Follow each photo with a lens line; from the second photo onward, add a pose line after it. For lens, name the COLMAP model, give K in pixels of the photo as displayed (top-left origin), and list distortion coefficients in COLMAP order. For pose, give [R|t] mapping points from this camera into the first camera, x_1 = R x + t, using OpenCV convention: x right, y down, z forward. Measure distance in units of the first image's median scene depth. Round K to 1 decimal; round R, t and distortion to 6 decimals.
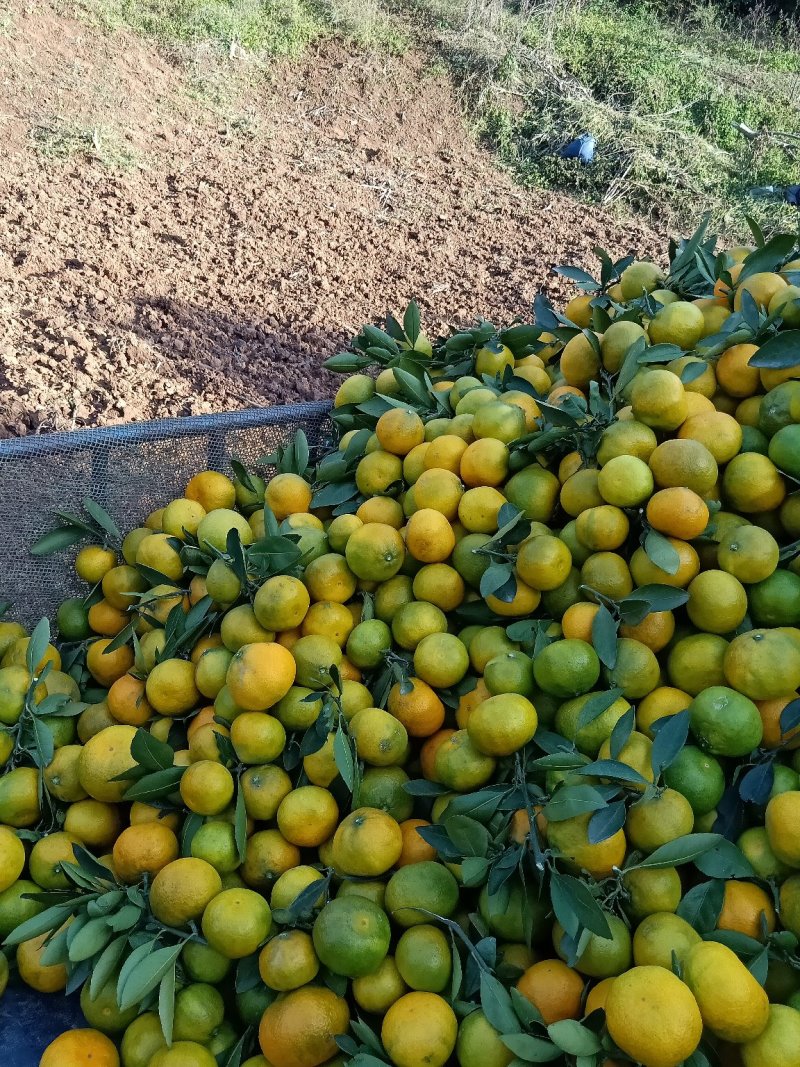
lens RADIAL K [[952.6, 0, 399.6], [0, 952.6, 534.6], [0, 0, 1]] dist [0.005919, 0.004937]
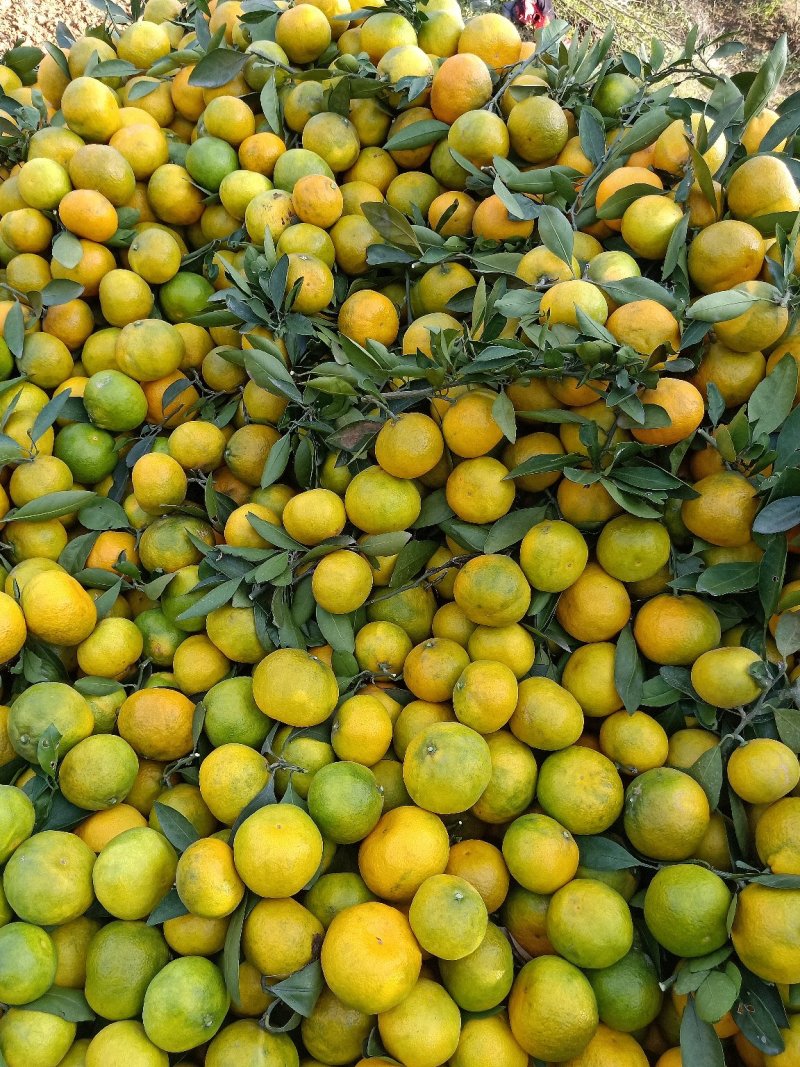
lens RADIAL K [[870.4, 0, 400.3], [0, 870.4, 532.4], [0, 0, 1]] dist [0.010854, 0.000264]
pose [[0.970785, -0.043149, 0.236038, 0.391995], [-0.005822, 0.979173, 0.202944, 0.127859], [-0.239879, -0.198390, 0.950316, -0.091030]]
